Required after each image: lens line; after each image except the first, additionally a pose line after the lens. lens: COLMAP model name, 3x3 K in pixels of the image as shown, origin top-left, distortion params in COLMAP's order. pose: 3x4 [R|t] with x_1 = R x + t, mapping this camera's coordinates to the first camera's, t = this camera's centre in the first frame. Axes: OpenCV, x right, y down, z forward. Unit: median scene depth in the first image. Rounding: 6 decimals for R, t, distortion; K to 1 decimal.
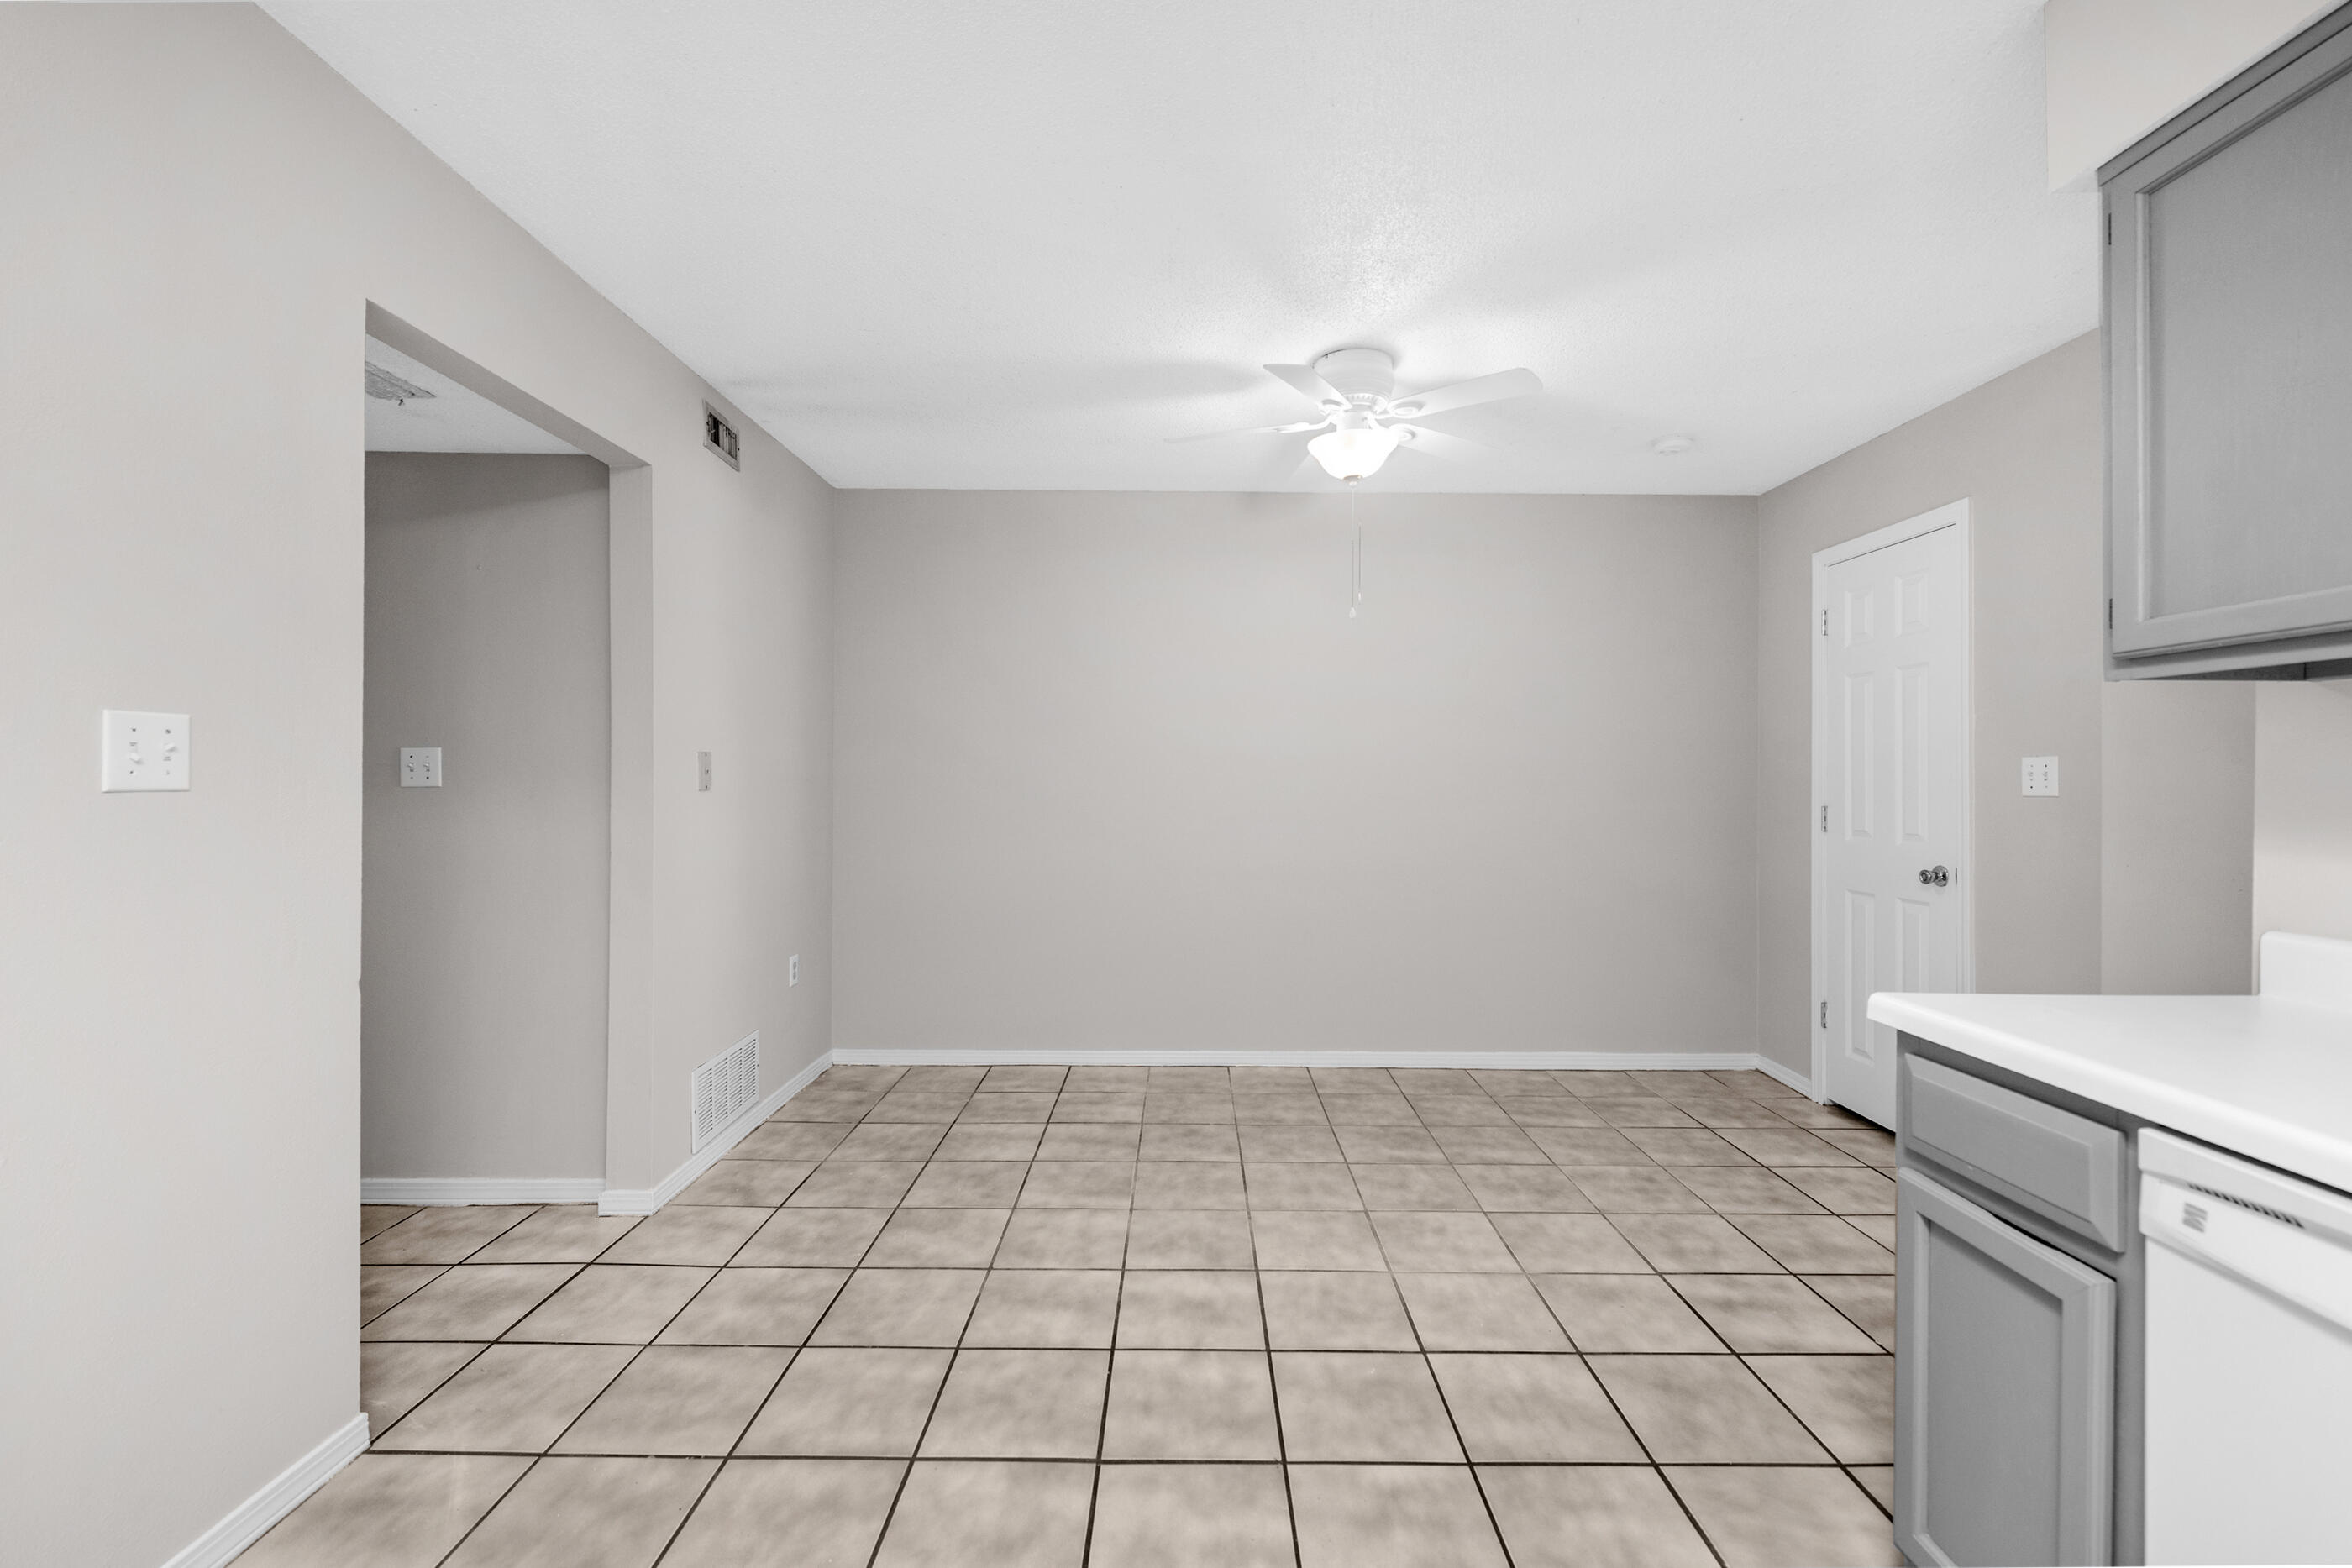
lens RADIAL K [[947.0, 0, 1153.8], [0, 947.0, 782.5], [0, 0, 1]] dist [-0.000819, -0.001690]
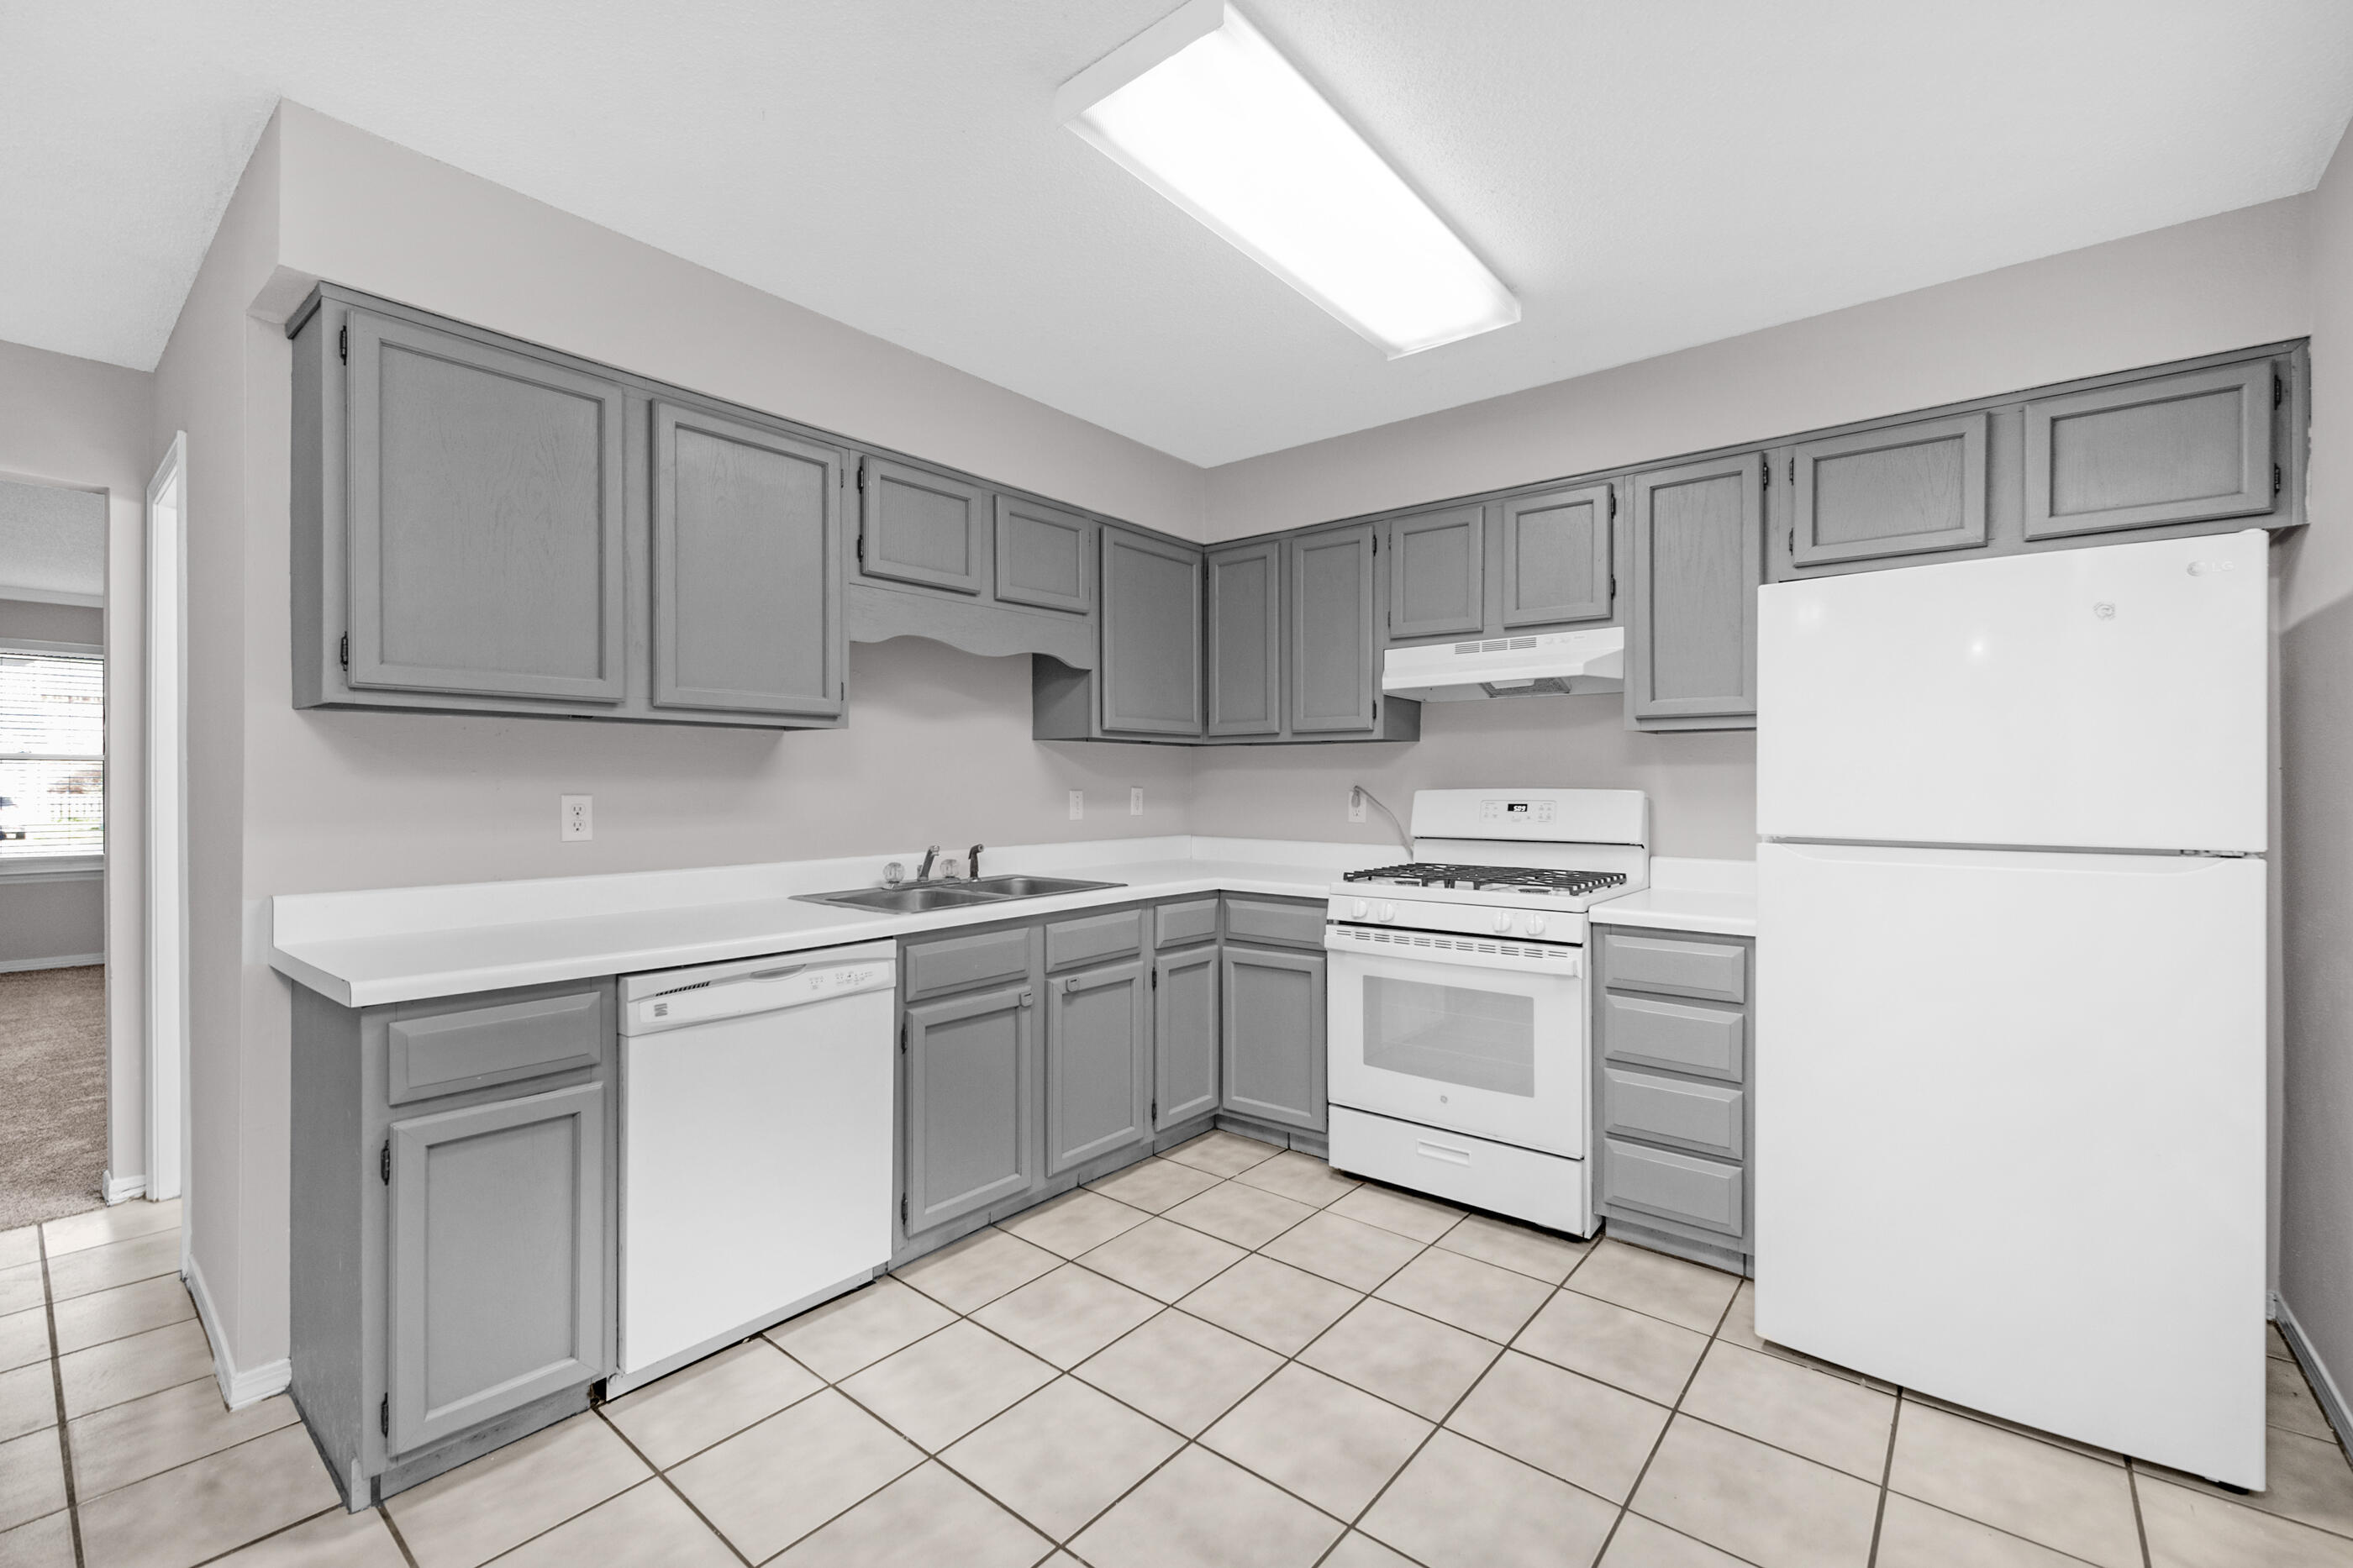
lens RADIAL K [[947.4, 0, 1214.5], [0, 947.4, 791.9], [0, 0, 1]] dist [-0.000819, -0.001690]
pose [[-0.807031, -0.008341, 0.590450, -0.321976], [-0.003087, 0.999946, 0.009906, -0.002664], [-0.590501, 0.006172, -0.807013, 0.639543]]
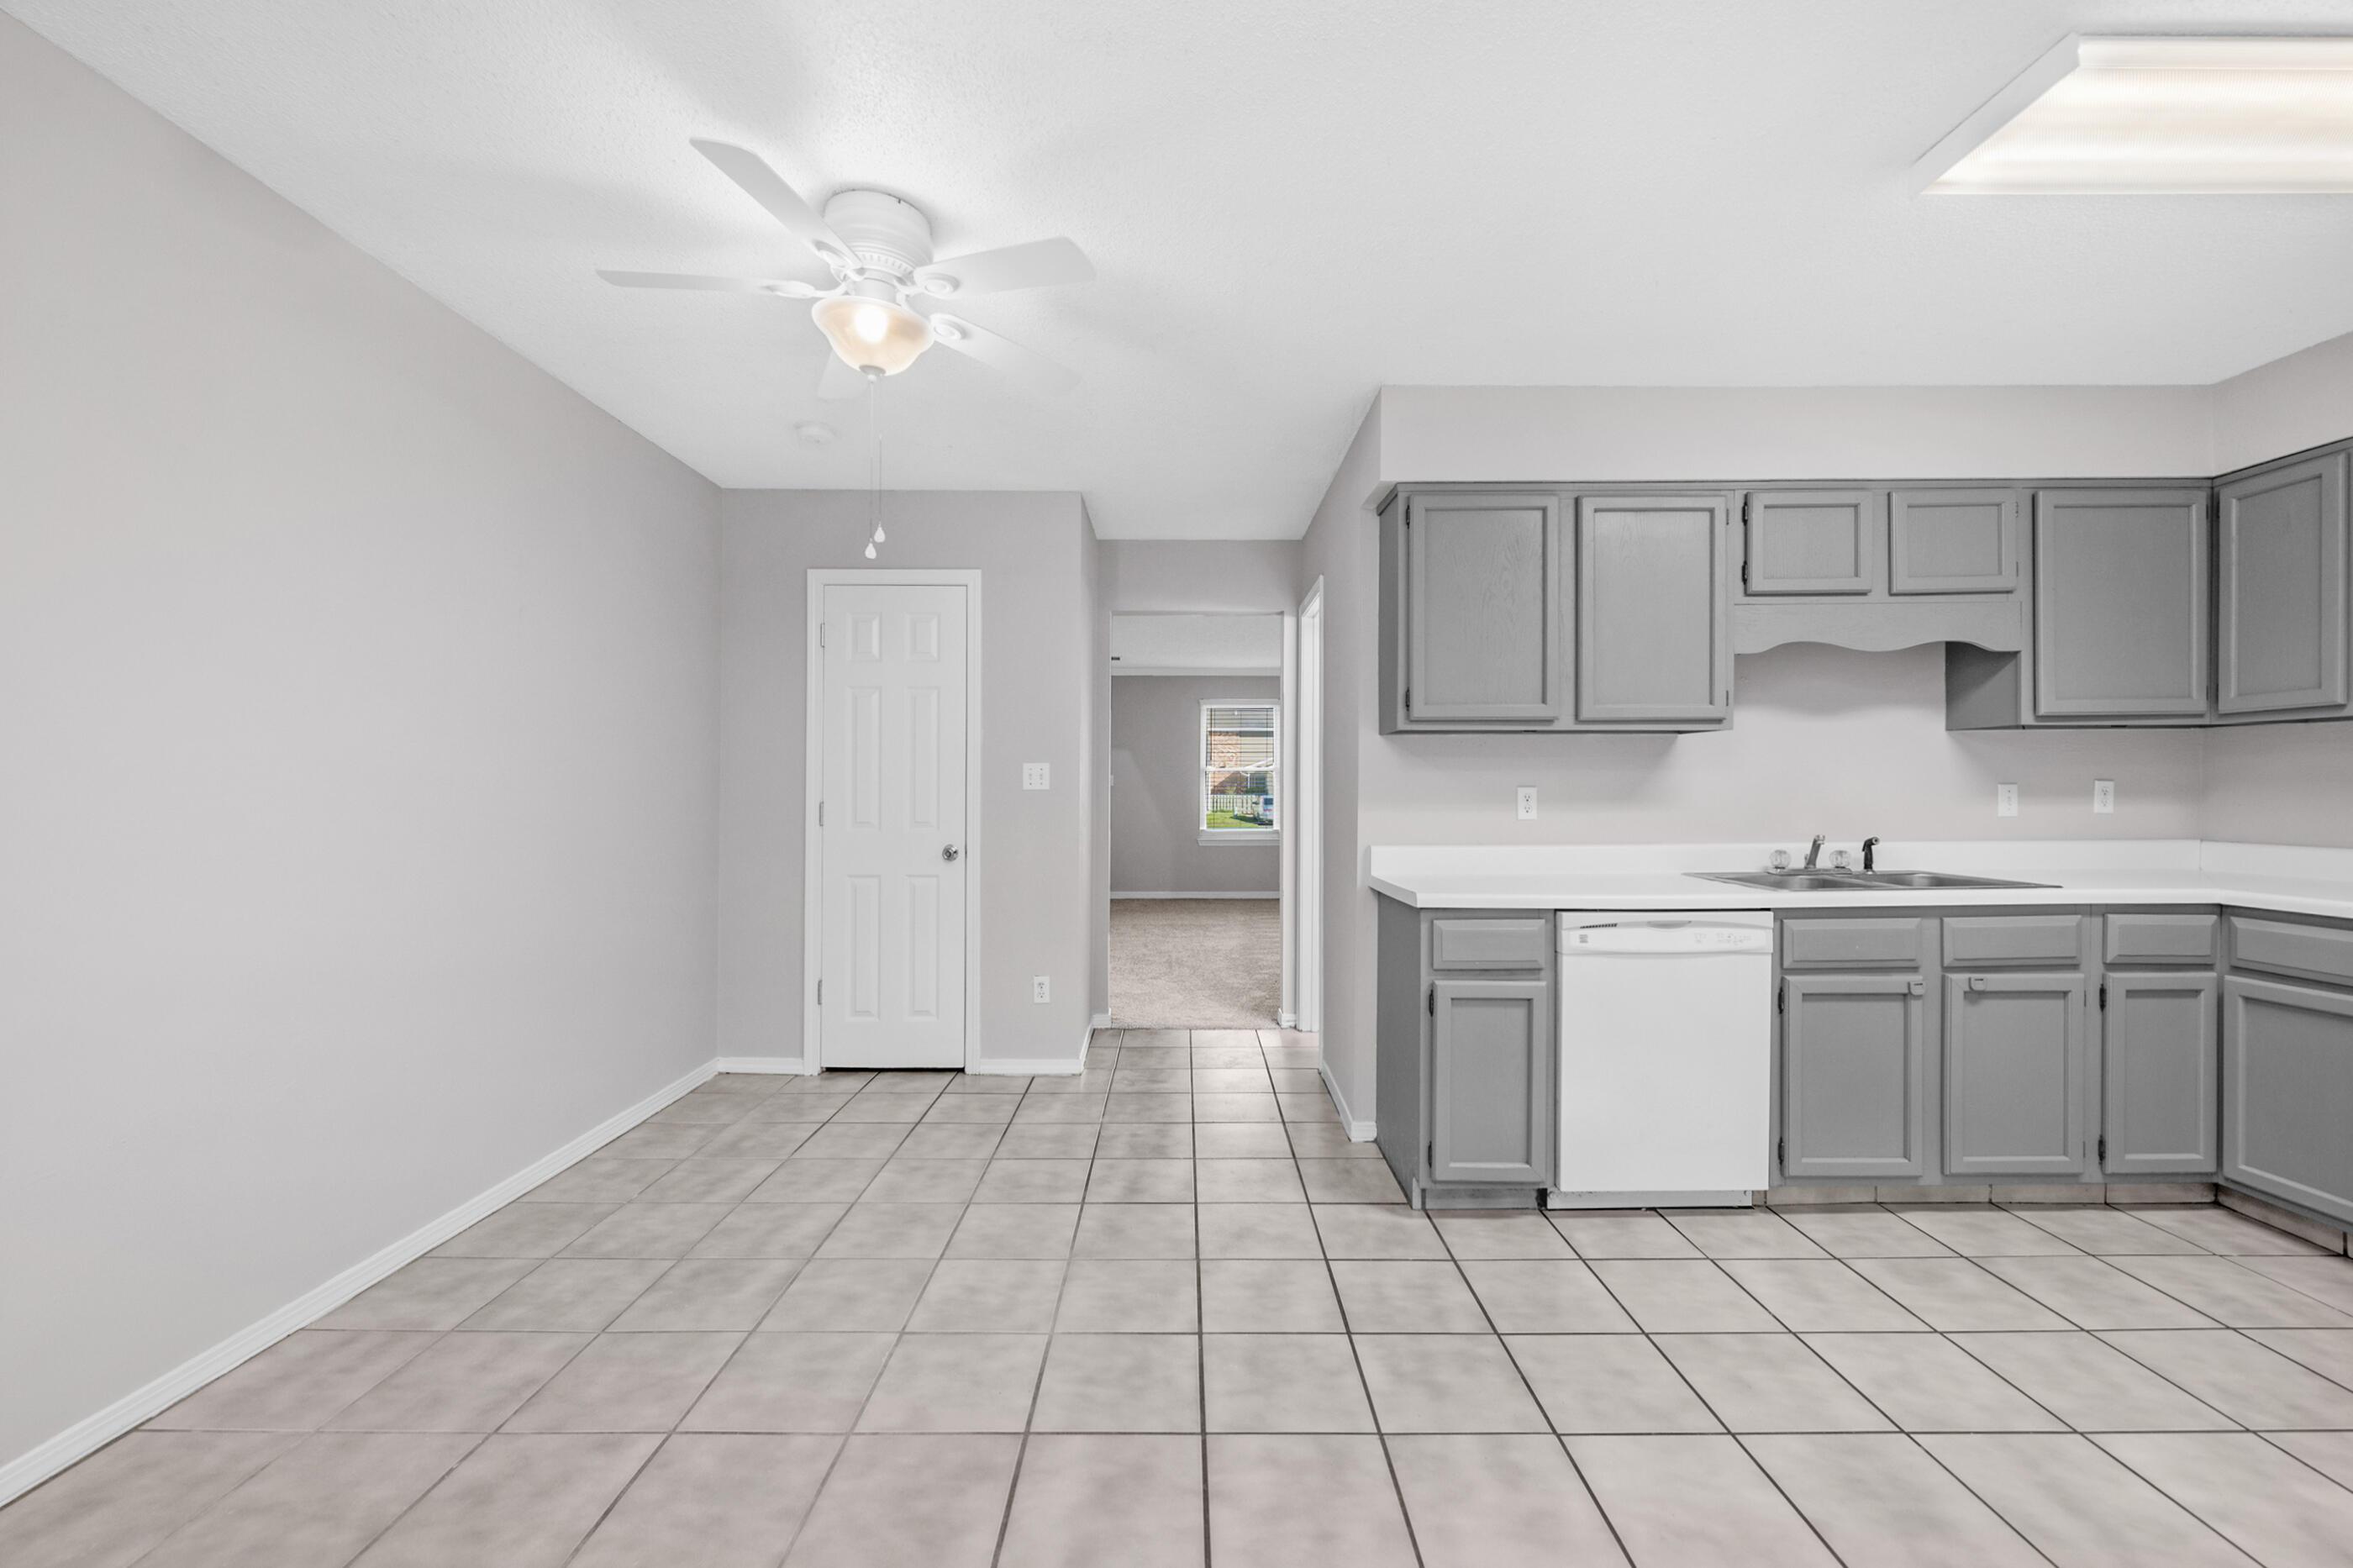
lens RADIAL K [[988.0, 0, 1198.1], [0, 988.0, 791.6], [0, 0, 1]] dist [0.000289, -0.002772]
pose [[-0.044855, -0.008545, 0.998957, -0.558446], [0.002647, 0.999959, 0.008672, 0.003744], [-0.998990, 0.003034, -0.044830, 0.750664]]
